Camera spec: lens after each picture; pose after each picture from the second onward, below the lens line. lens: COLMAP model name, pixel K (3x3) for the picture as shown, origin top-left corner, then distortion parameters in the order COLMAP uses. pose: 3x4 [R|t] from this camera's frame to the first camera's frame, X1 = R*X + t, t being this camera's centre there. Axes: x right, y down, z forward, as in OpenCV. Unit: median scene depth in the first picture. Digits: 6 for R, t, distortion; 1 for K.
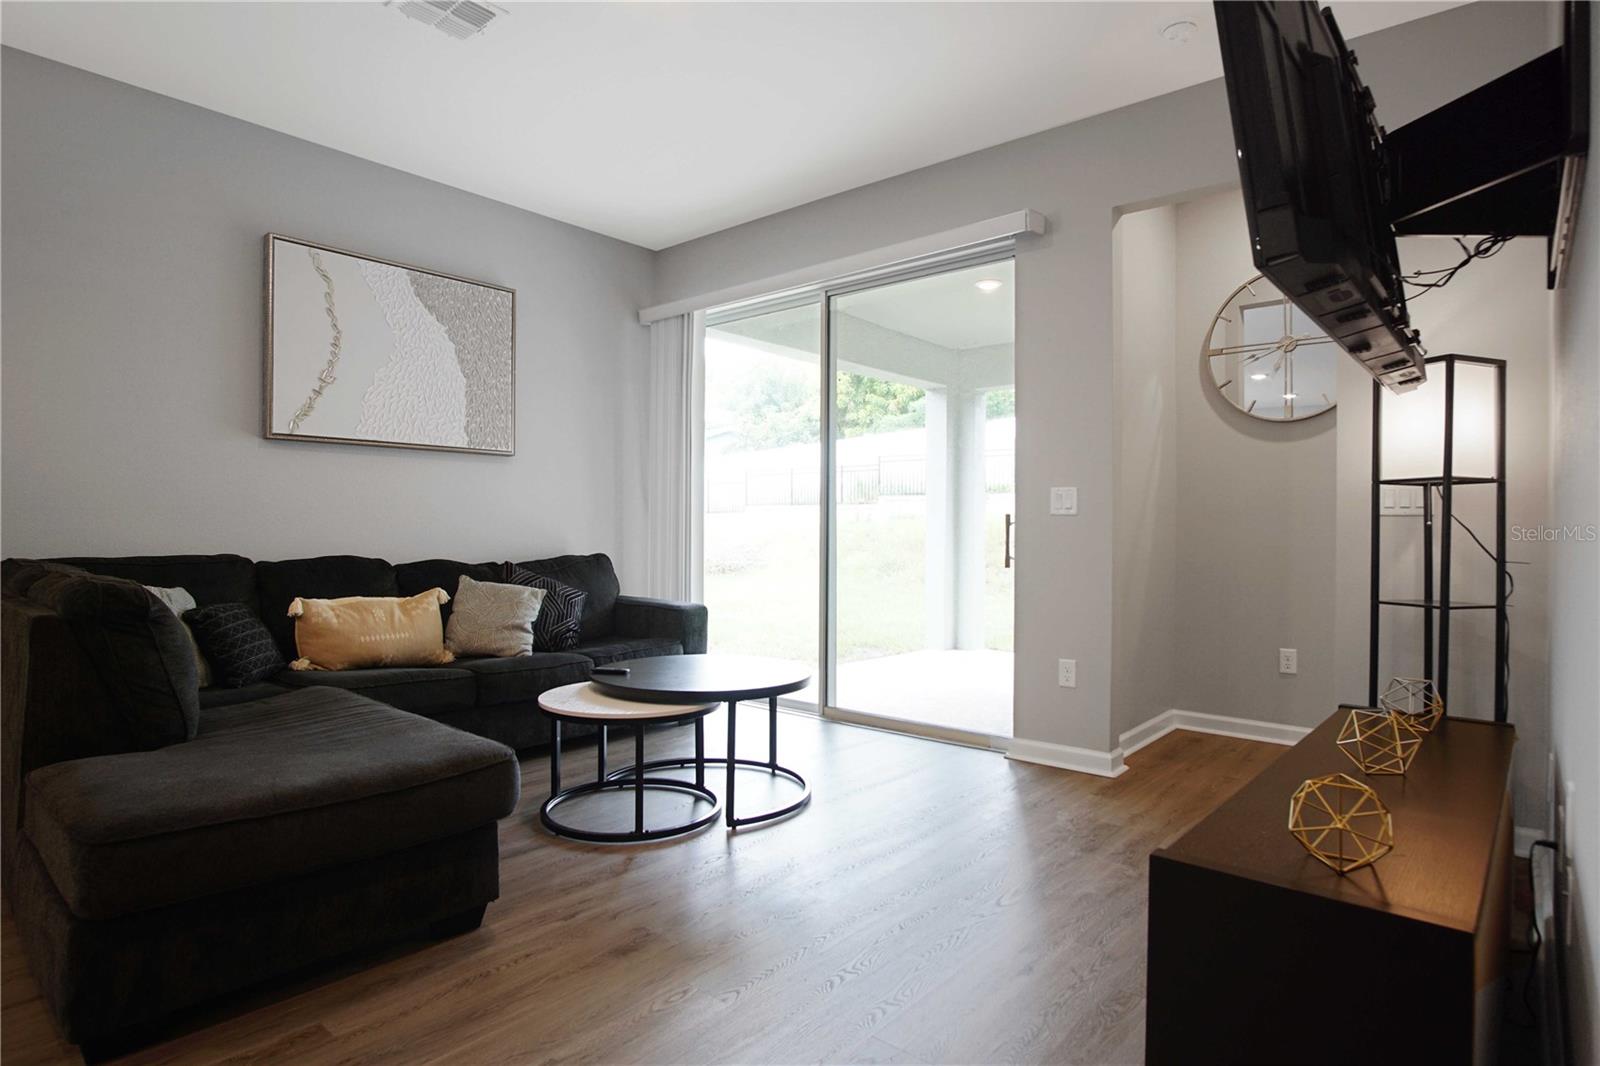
lens RADIAL K [[855.9, 0, 809.7], [0, 855.9, 524.4], [0, 0, 1]] dist [-0.031636, 0.008777]
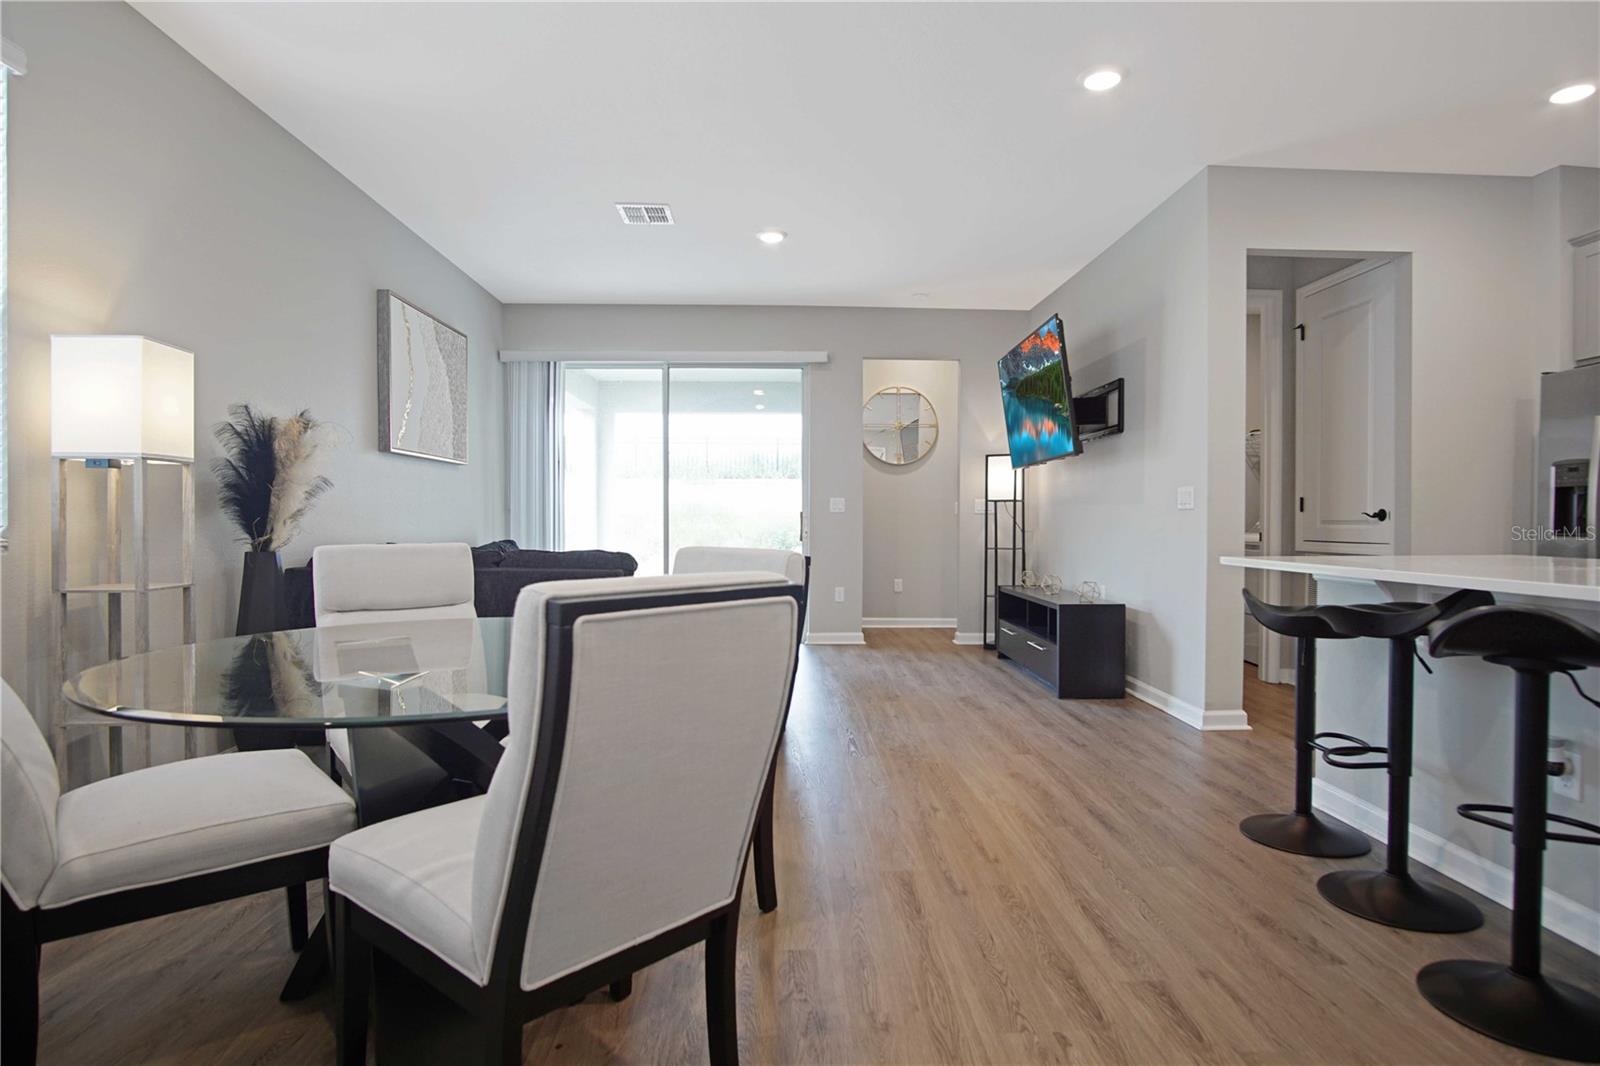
lens RADIAL K [[855.9, 0, 809.1], [0, 855.9, 524.0], [0, 0, 1]] dist [-0.031636, 0.008777]
pose [[0.736822, -0.008795, 0.676030, -0.948872], [-0.000285, 0.999911, 0.013320, -0.009536], [-0.676087, -0.010007, 0.736754, -0.338224]]
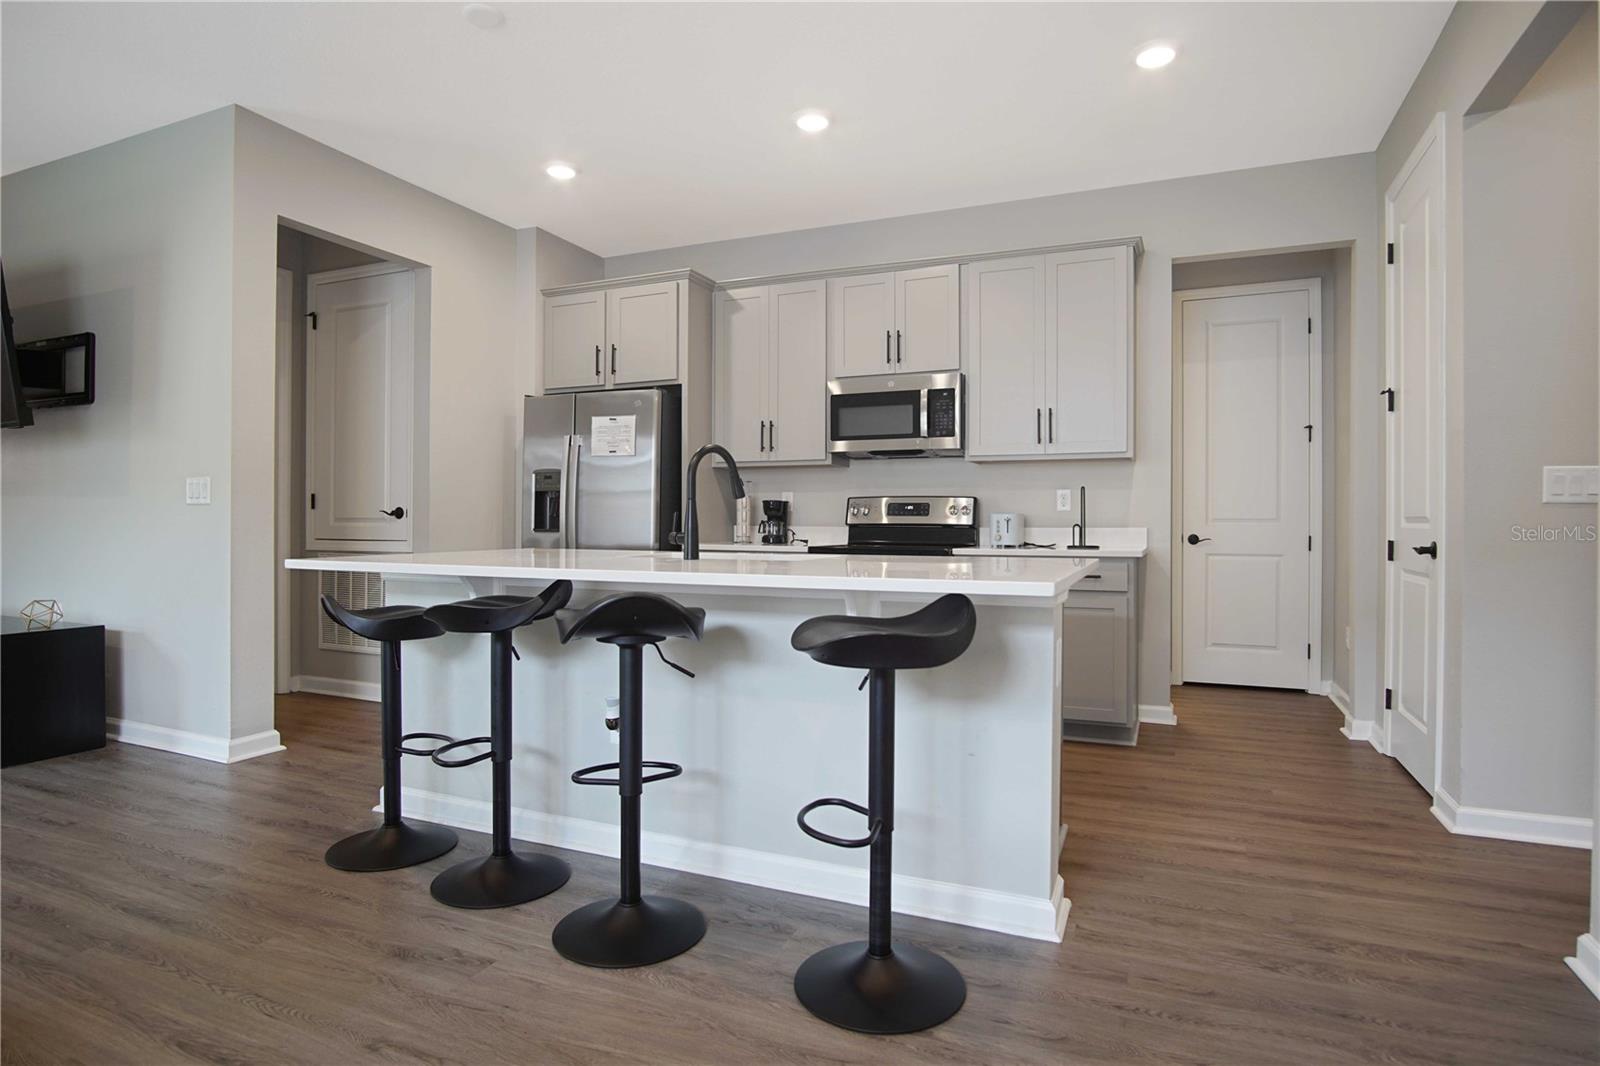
lens RADIAL K [[855.9, 0, 807.8], [0, 855.9, 527.0], [0, 0, 1]] dist [-0.031636, 0.008777]
pose [[-0.293262, -0.015357, 0.955909, -0.911930], [-0.011659, 0.999854, 0.012486, -0.008682], [-0.955961, -0.007483, -0.293399, -0.220162]]
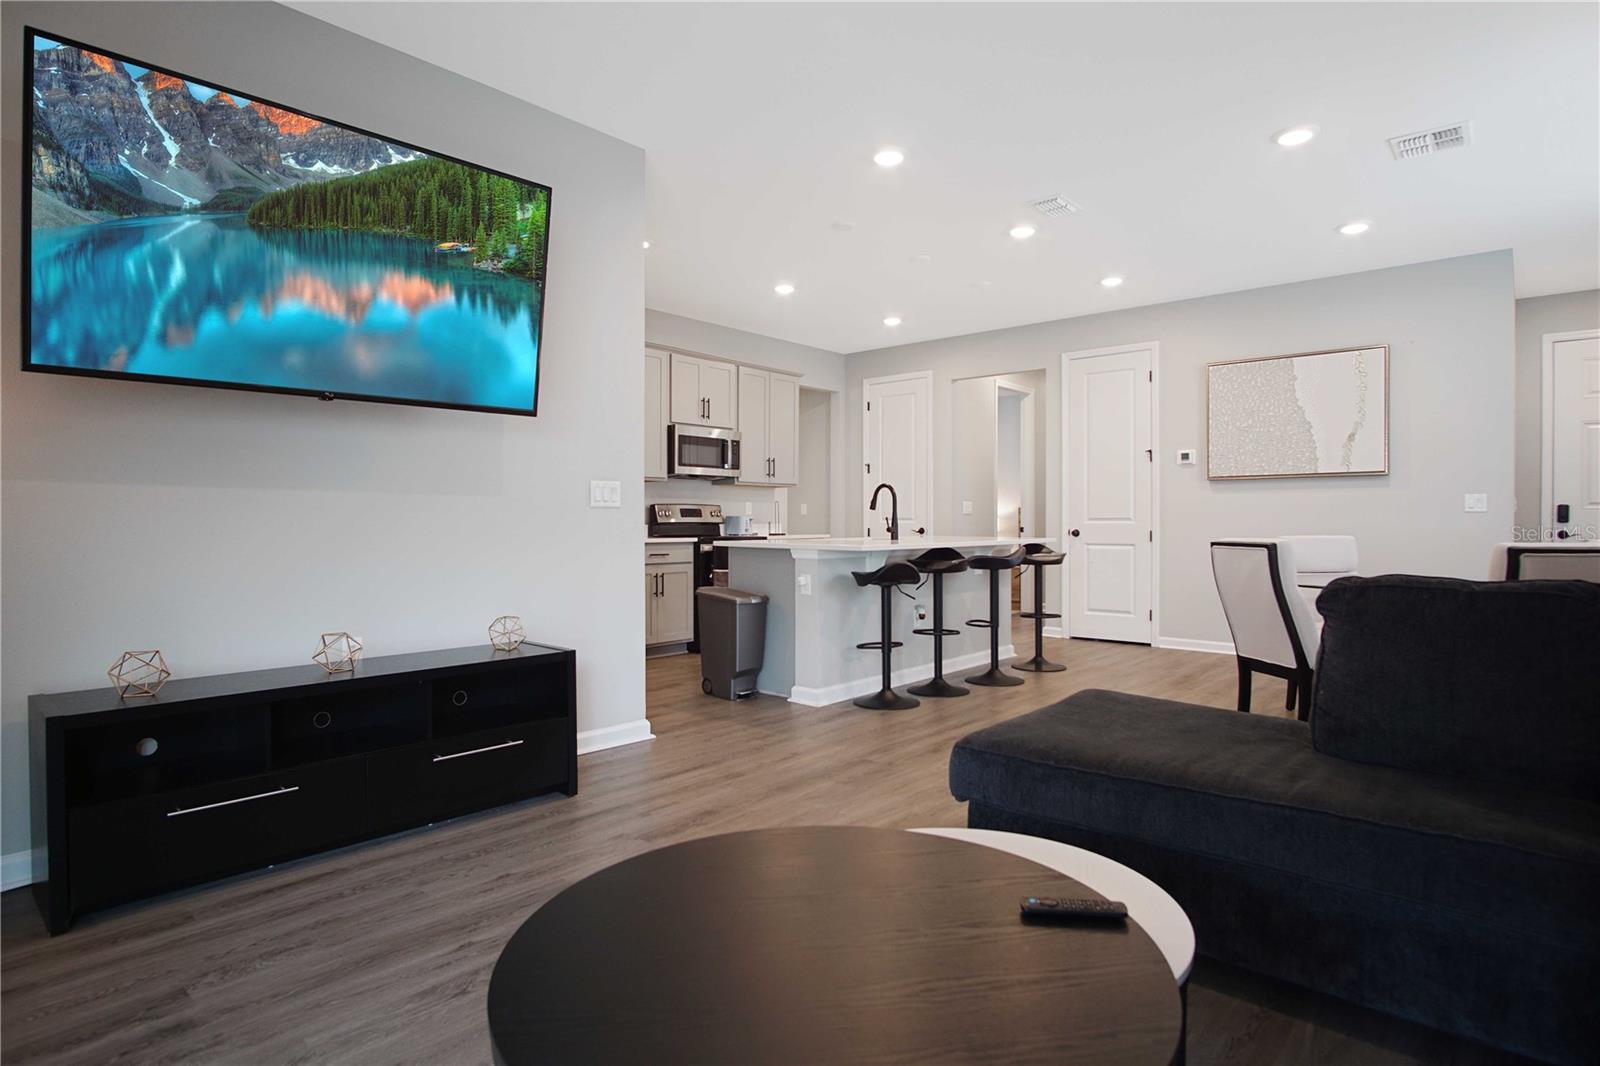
lens RADIAL K [[855.9, 0, 794.6], [0, 855.9, 532.3], [0, 0, 1]] dist [-0.031636, 0.008777]
pose [[-0.999726, -0.007687, 0.022093, -0.088896], [-0.007497, 0.999934, 0.008661, 0.003829], [-0.022159, 0.008493, -0.999718, 1.091767]]
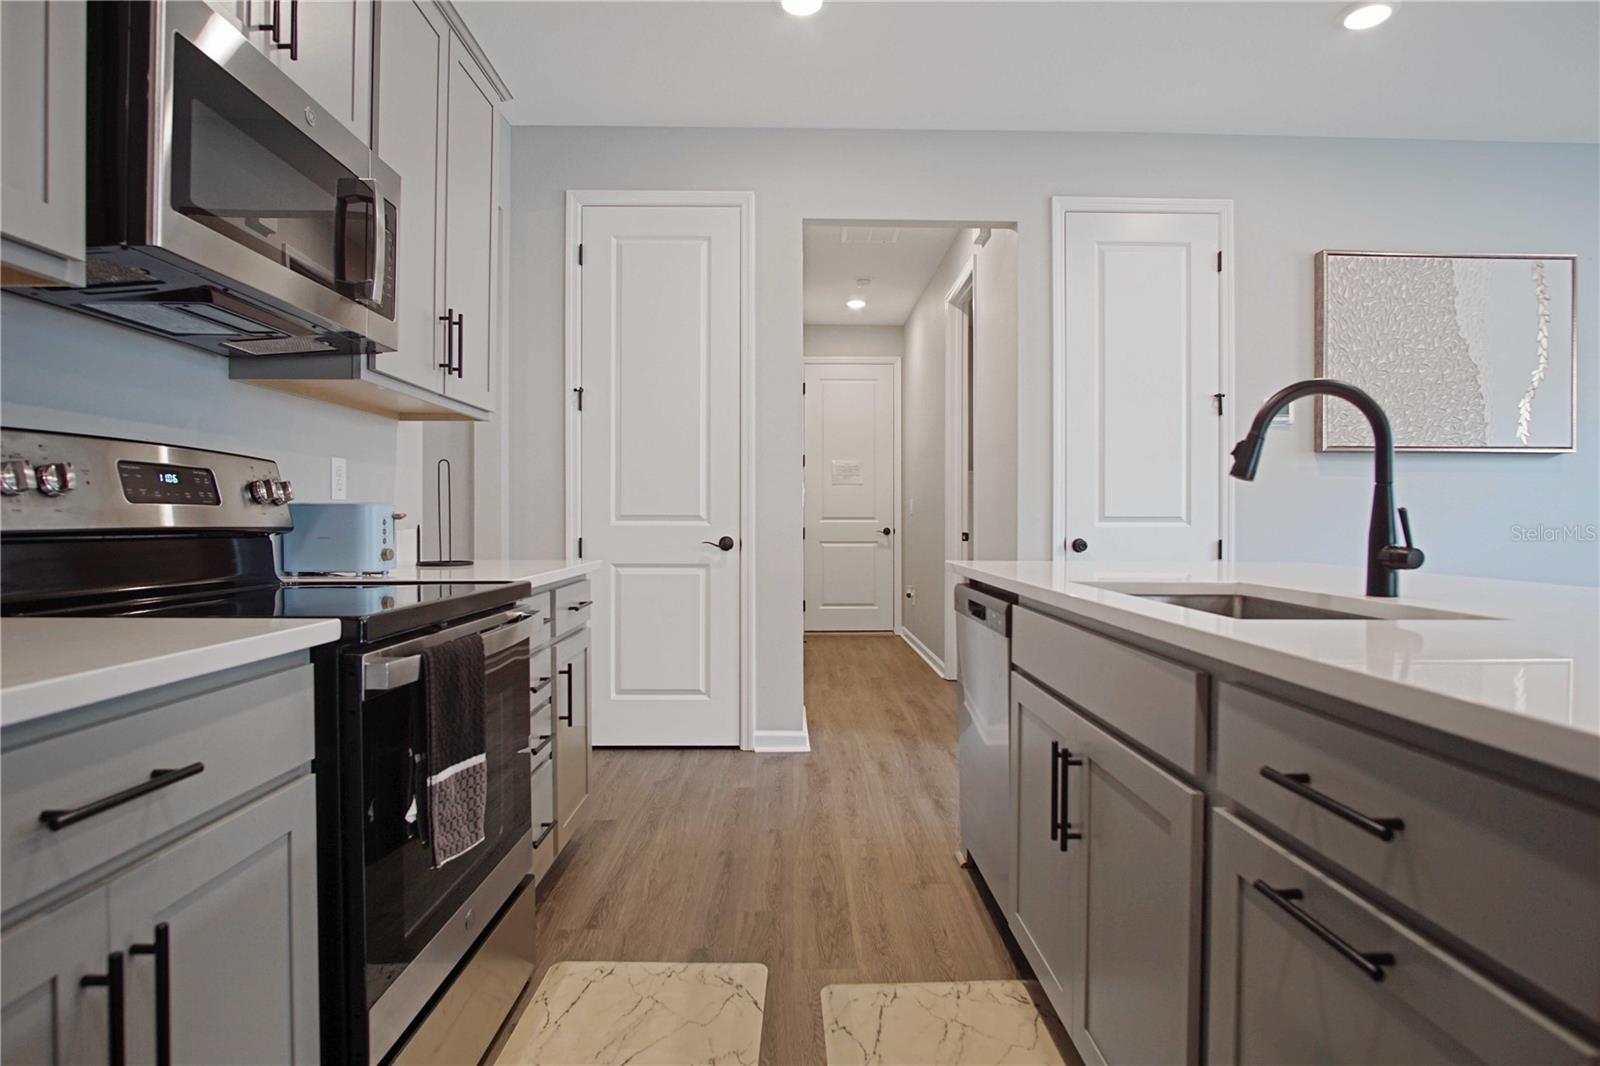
lens RADIAL K [[855.9, 0, 796.9], [0, 855.9, 518.5], [0, 0, 1]] dist [-0.031636, 0.008777]
pose [[-0.748179, -0.011122, -0.663404, 0.208218], [-0.004093, 0.999918, -0.012147, -0.000914], [0.663485, -0.006372, -0.748163, -0.230350]]
